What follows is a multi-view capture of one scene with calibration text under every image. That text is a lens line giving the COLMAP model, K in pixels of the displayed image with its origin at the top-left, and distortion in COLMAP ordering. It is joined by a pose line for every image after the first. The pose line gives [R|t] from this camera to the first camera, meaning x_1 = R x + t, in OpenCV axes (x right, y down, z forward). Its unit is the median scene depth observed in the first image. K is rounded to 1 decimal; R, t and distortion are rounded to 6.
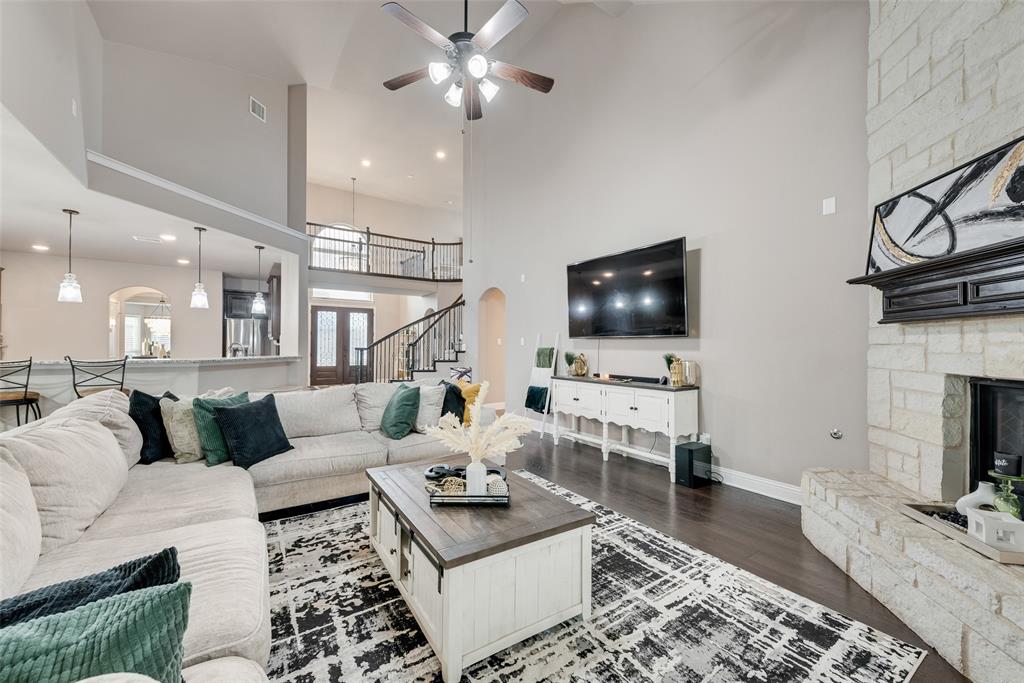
lens RADIAL K [[399.3, 0, 507.5], [0, 399.3, 342.0], [0, 0, 1]] dist [0.001031, -0.000119]
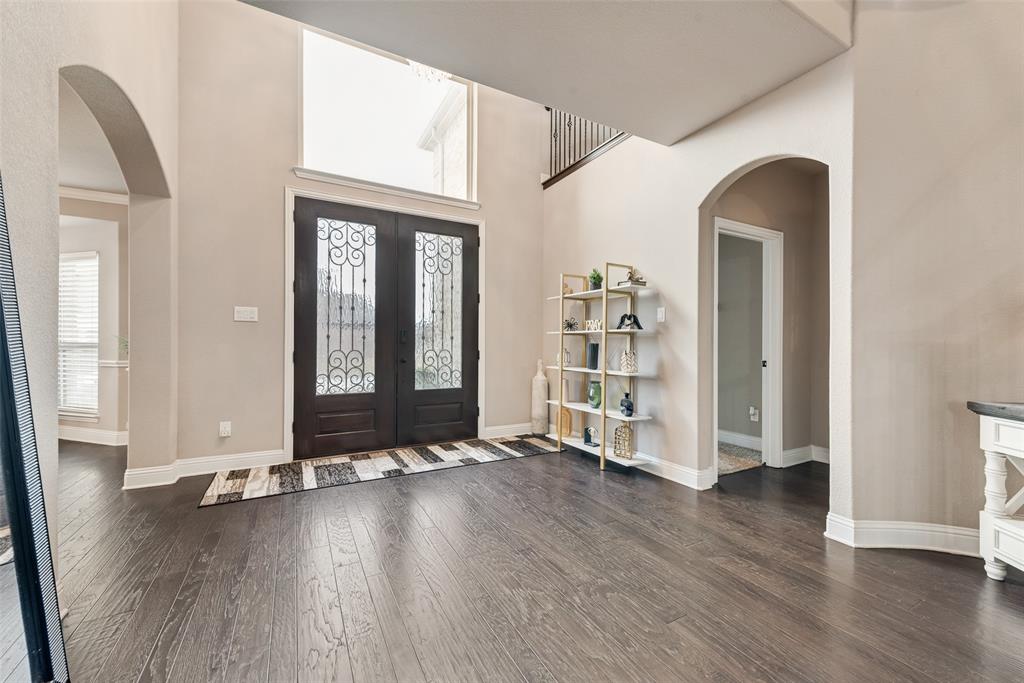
lens RADIAL K [[399.3, 0, 511.2], [0, 399.3, 341.4], [0, 0, 1]] dist [0.001031, -0.000119]
pose [[0.997232, -0.000520, -0.074353, -0.292944], [0.001322, 0.999942, 0.010734, 0.015348], [0.074343, -0.010803, 0.997174, 0.680749]]
